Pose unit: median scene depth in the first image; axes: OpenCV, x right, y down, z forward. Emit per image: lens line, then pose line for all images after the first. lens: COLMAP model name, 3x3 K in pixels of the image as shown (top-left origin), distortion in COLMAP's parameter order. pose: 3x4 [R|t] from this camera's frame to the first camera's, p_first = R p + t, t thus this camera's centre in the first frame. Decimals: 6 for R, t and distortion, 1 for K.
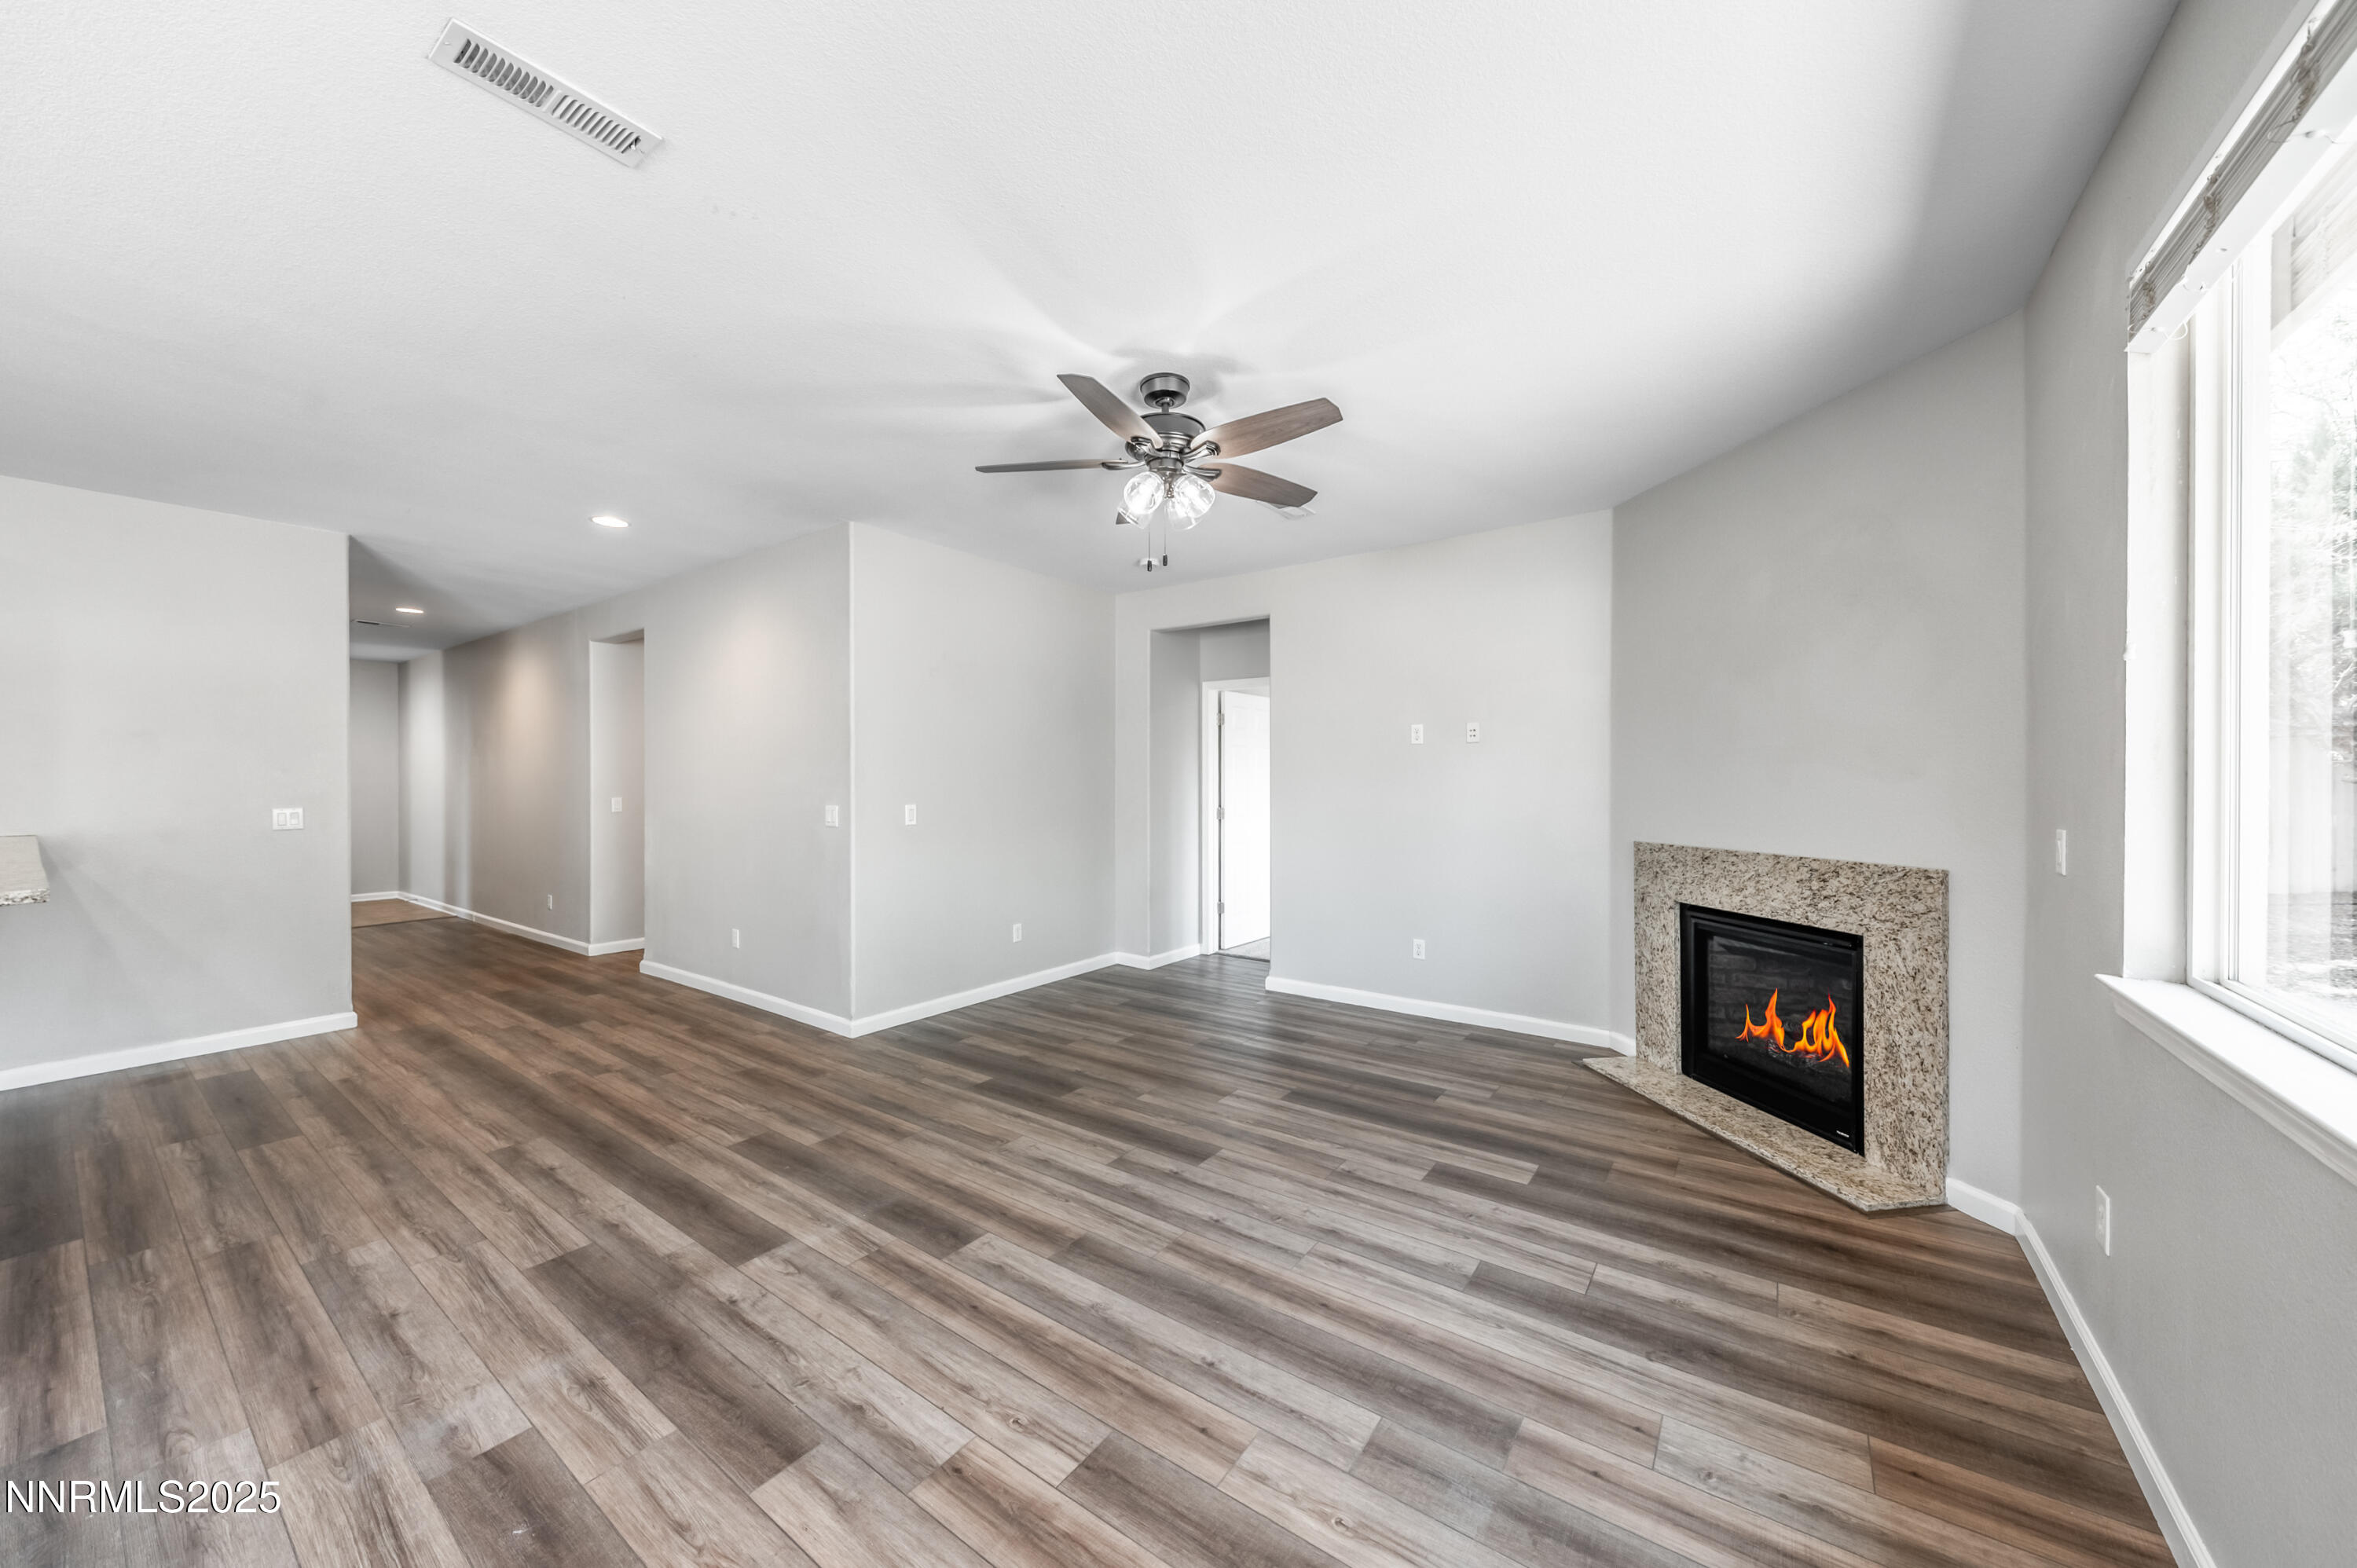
lens RADIAL K [[831.4, 0, 1177.9], [0, 831.4, 776.4], [0, 0, 1]] dist [0.009489, -0.003177]
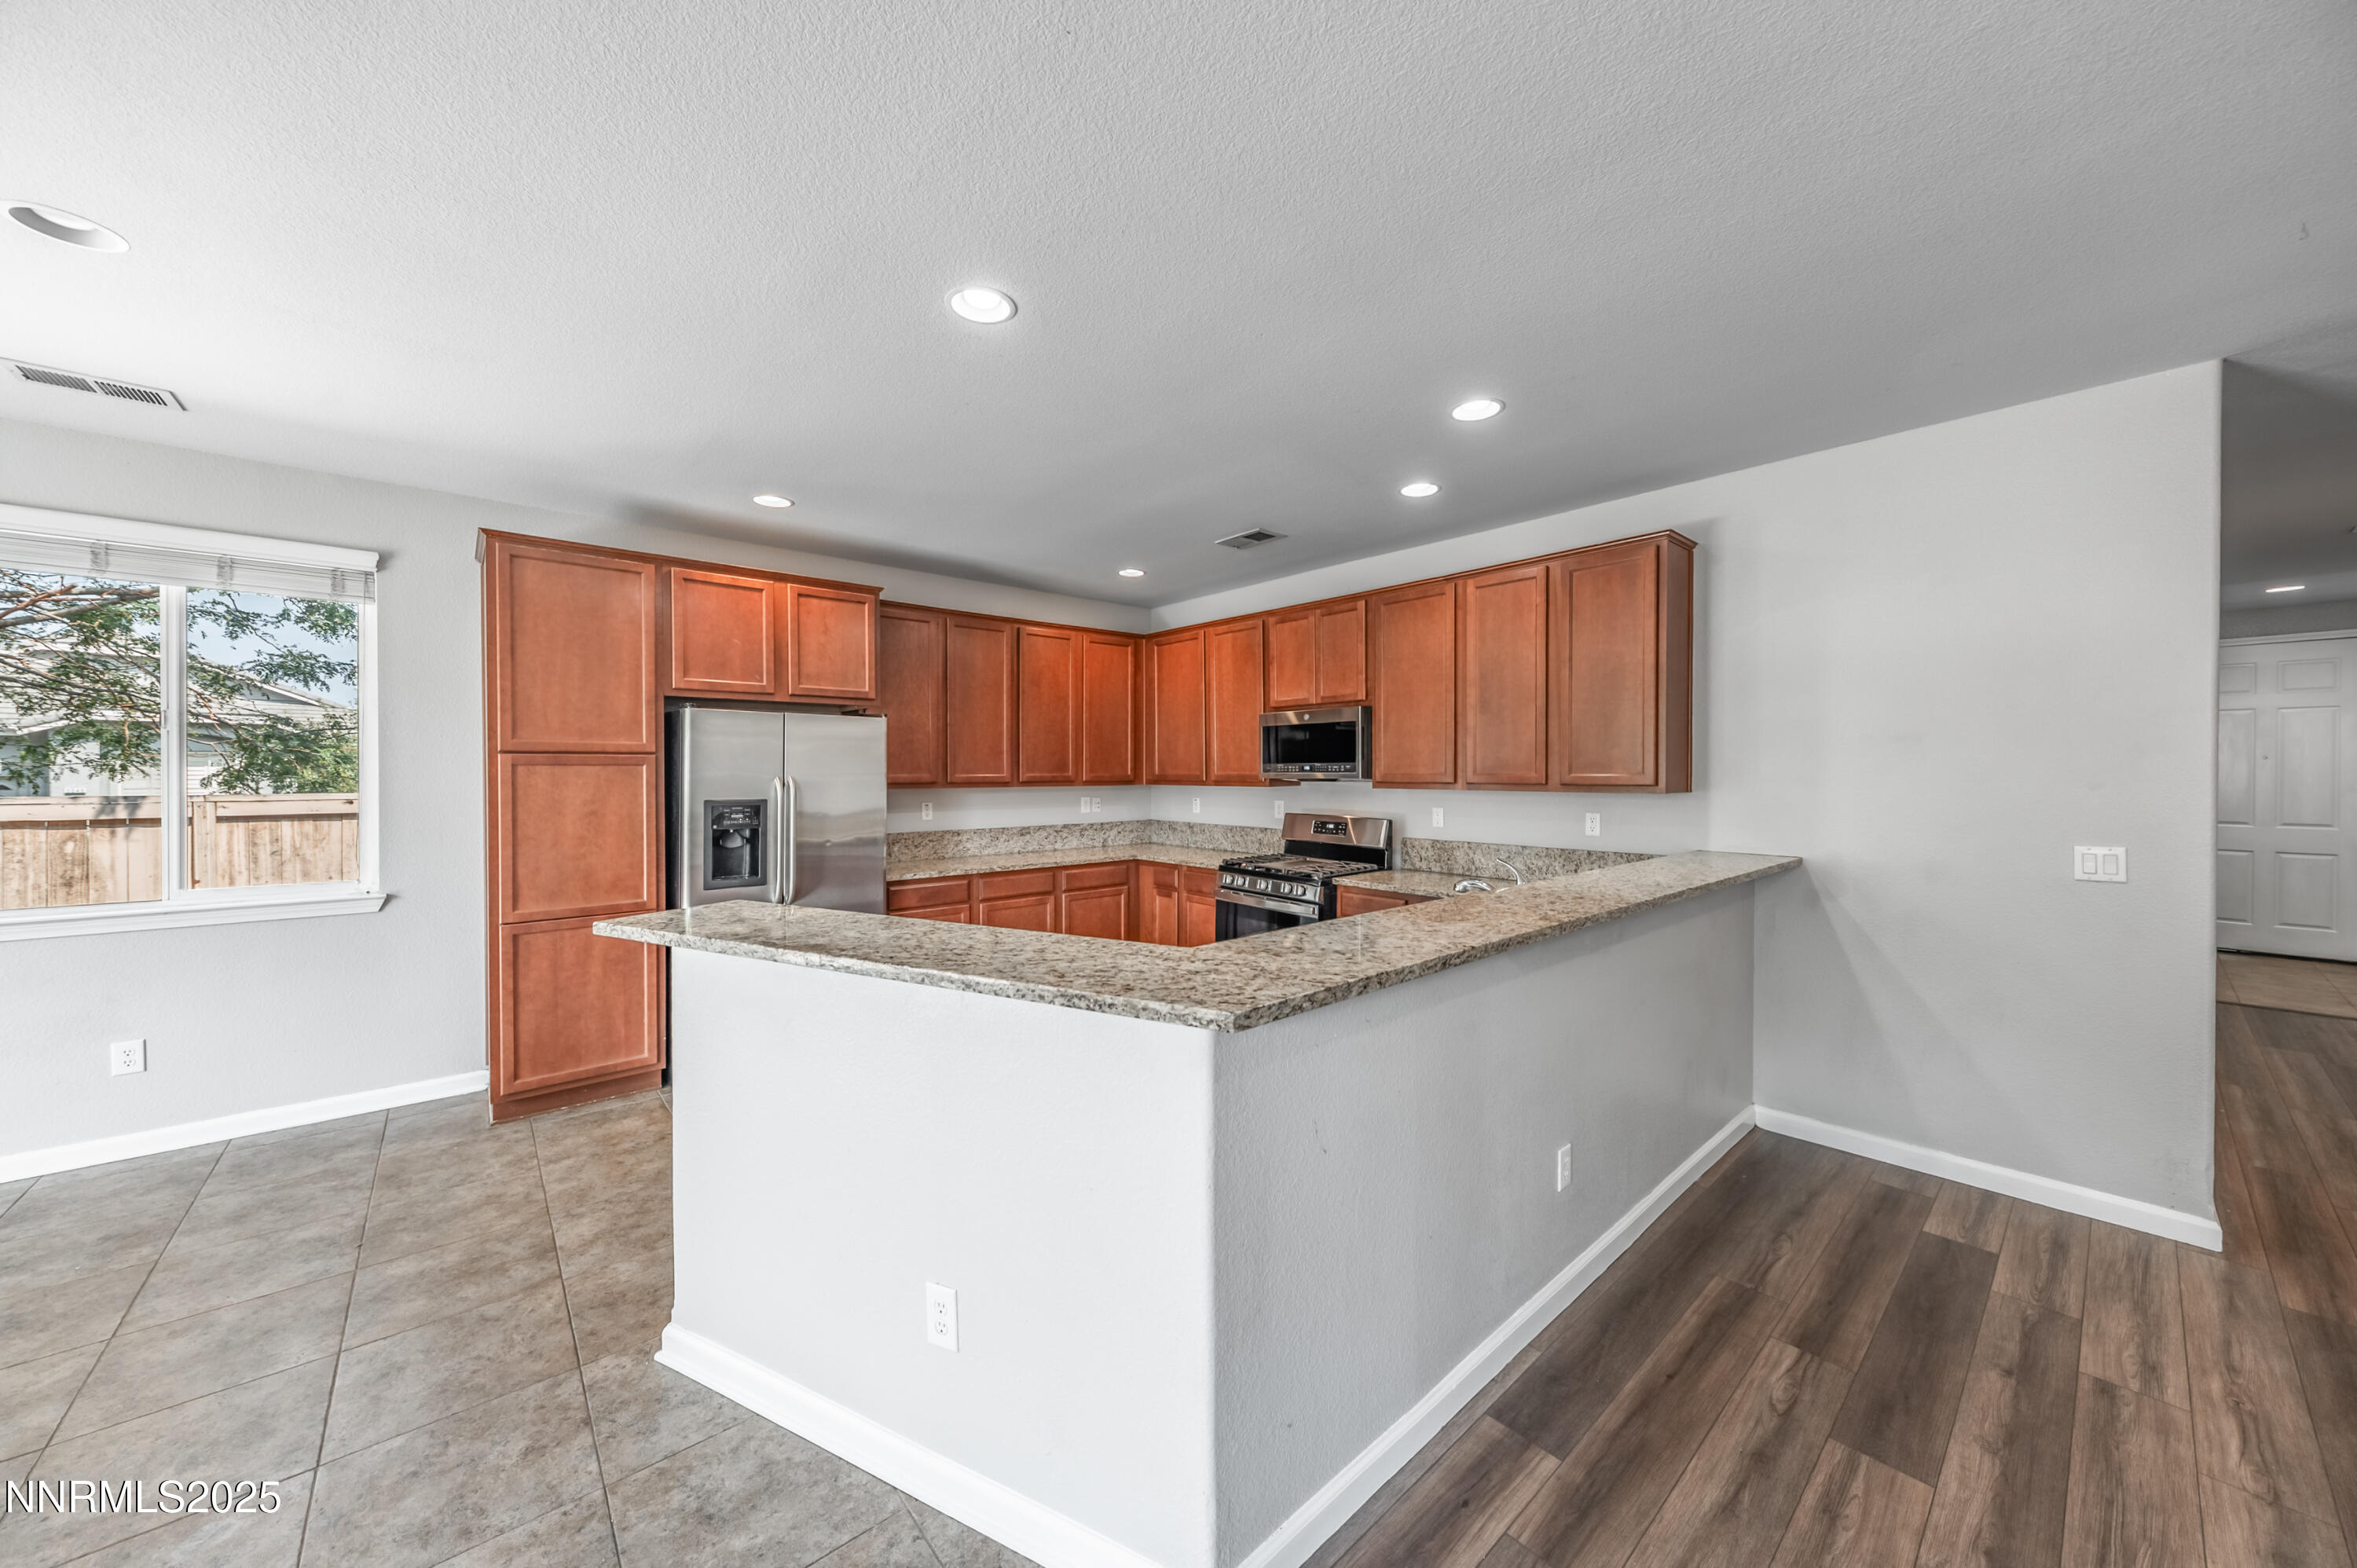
lens RADIAL K [[817.2, 0, 1177.3], [0, 817.2, 776.7], [0, 0, 1]] dist [0.008133, -0.002370]
pose [[-0.226006, 0.011077, -0.974063, -0.469329], [0.003617, 0.999938, 0.010532, -0.034445], [0.974119, -0.001143, -0.226032, 0.705394]]
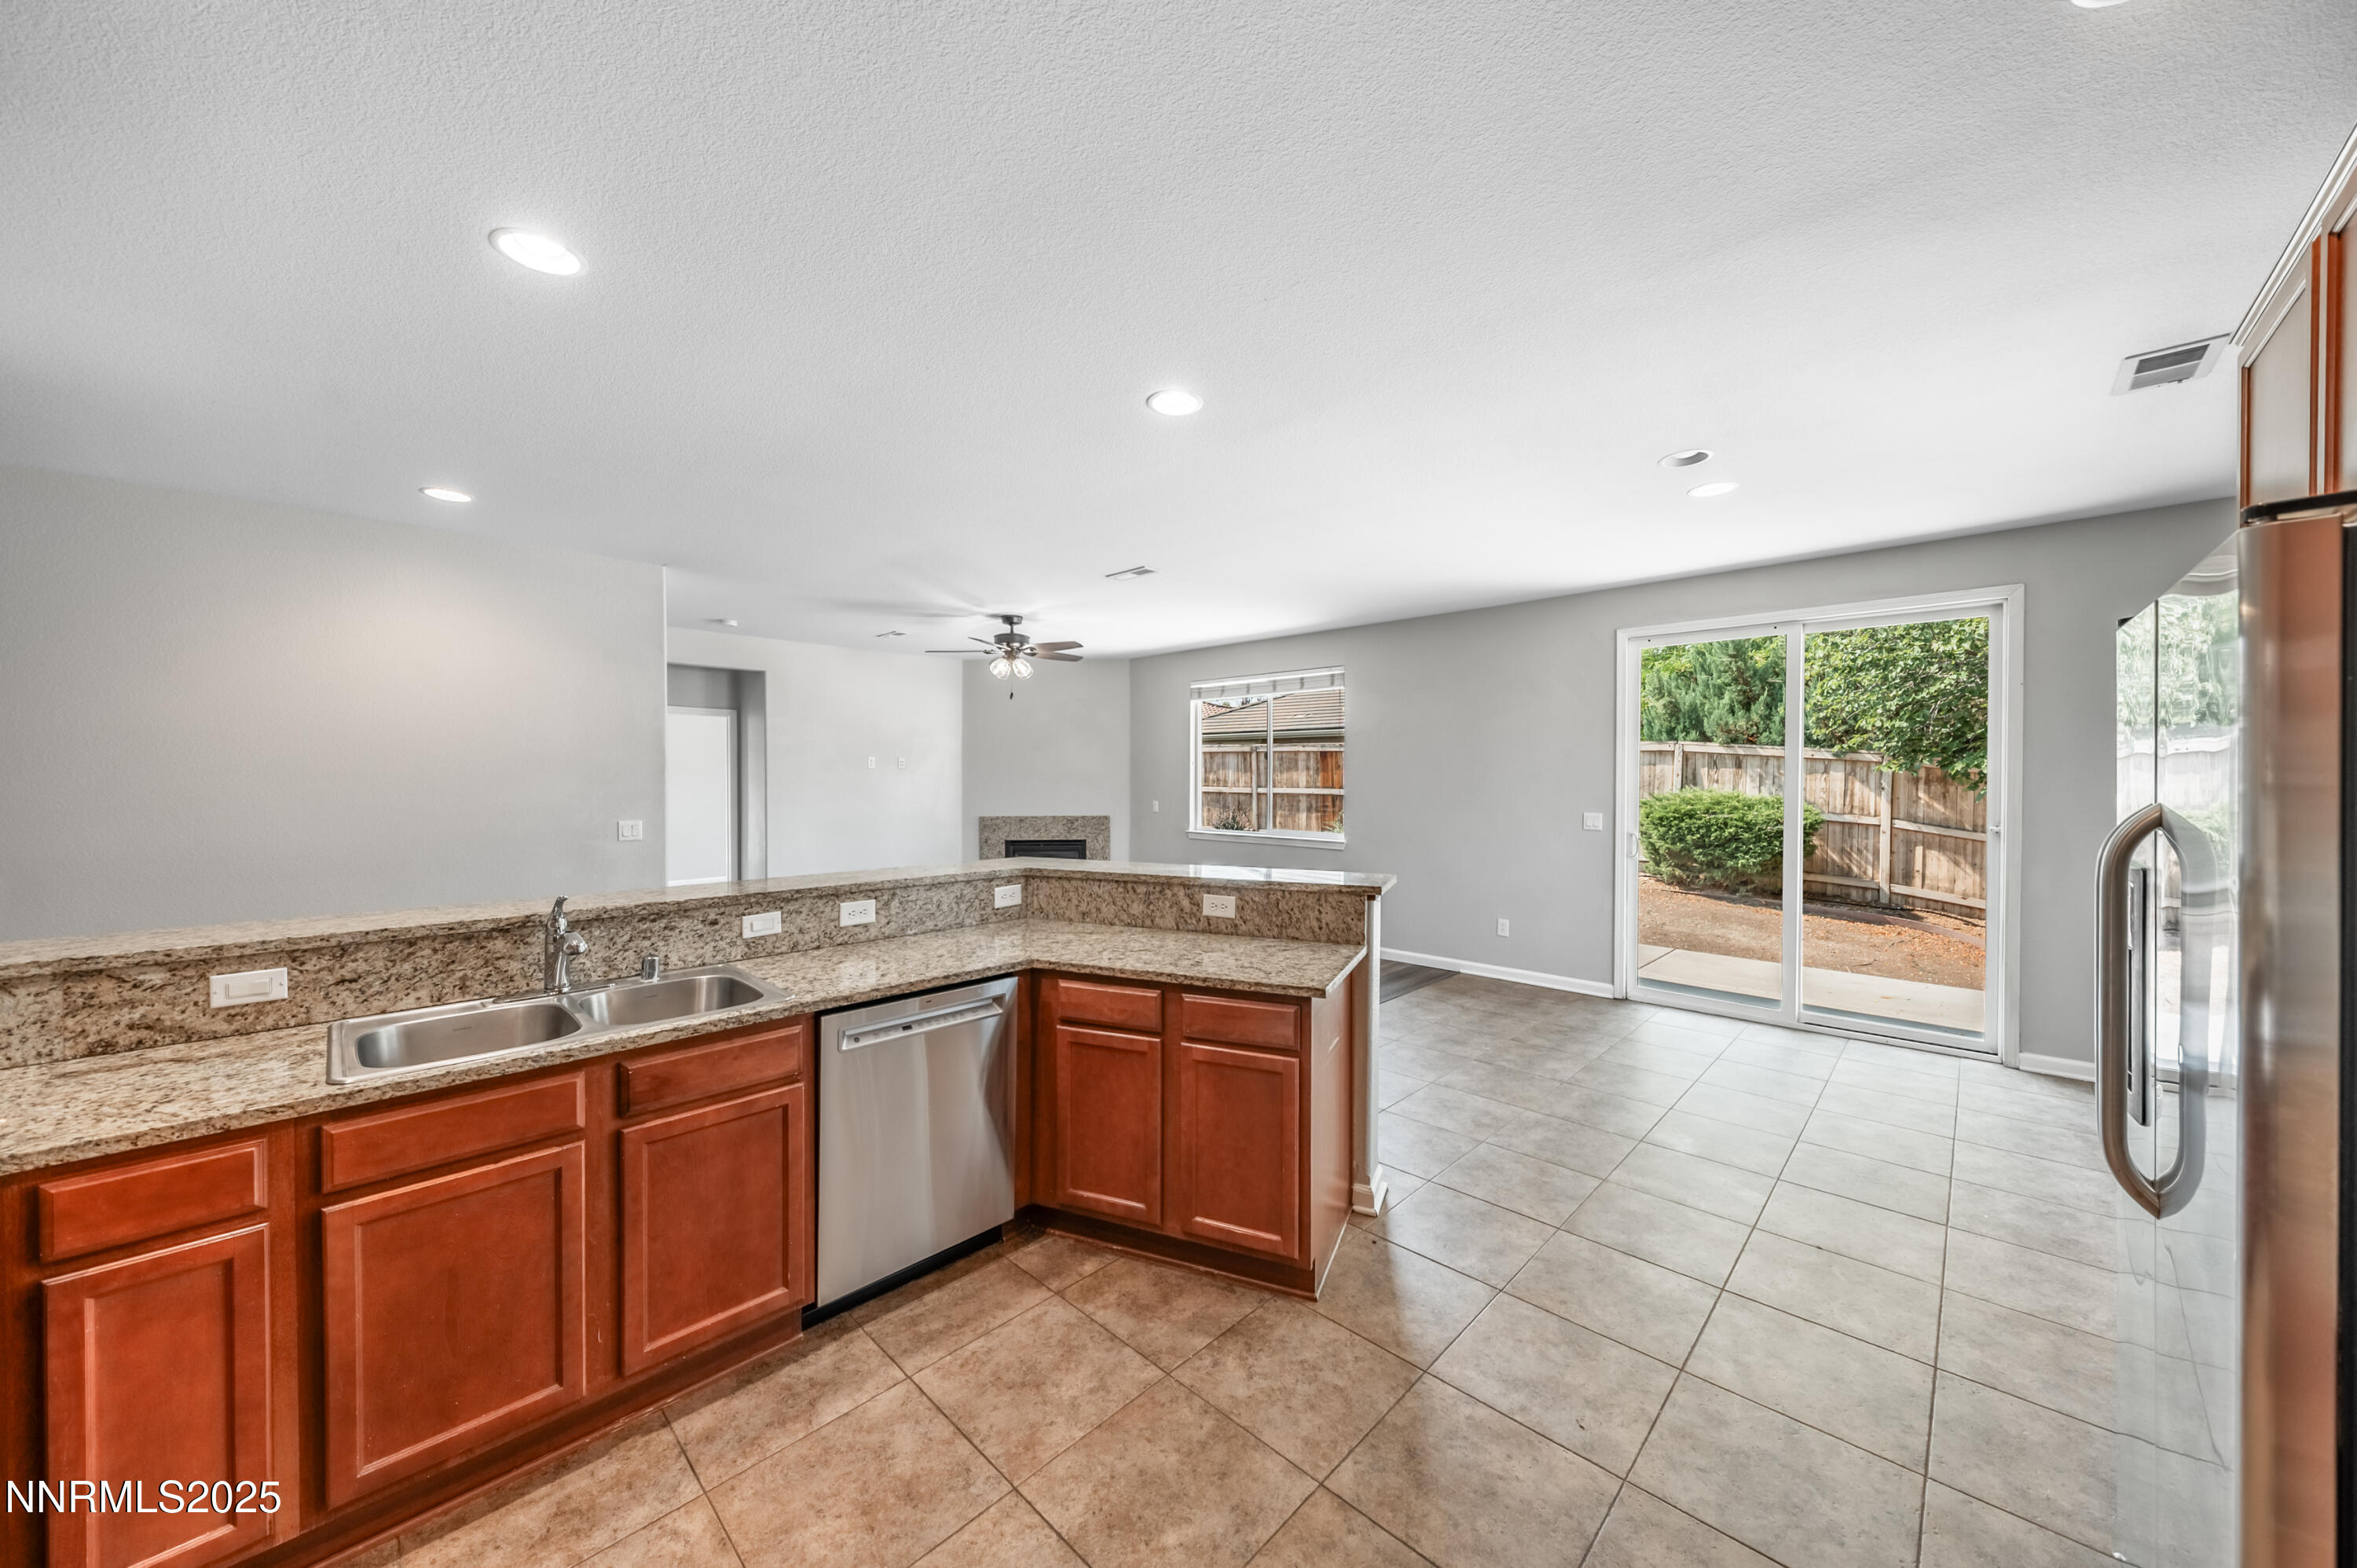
lens RADIAL K [[821.0, 0, 1172.0], [0, 821.0, 788.0], [0, 0, 1]] dist [0.010179, -0.003194]
pose [[0.148367, -0.010546, 0.988876, -2.062470], [-0.003478, 0.999931, 0.011185, -0.033053], [-0.988926, -0.005099, 0.148320, 0.232239]]
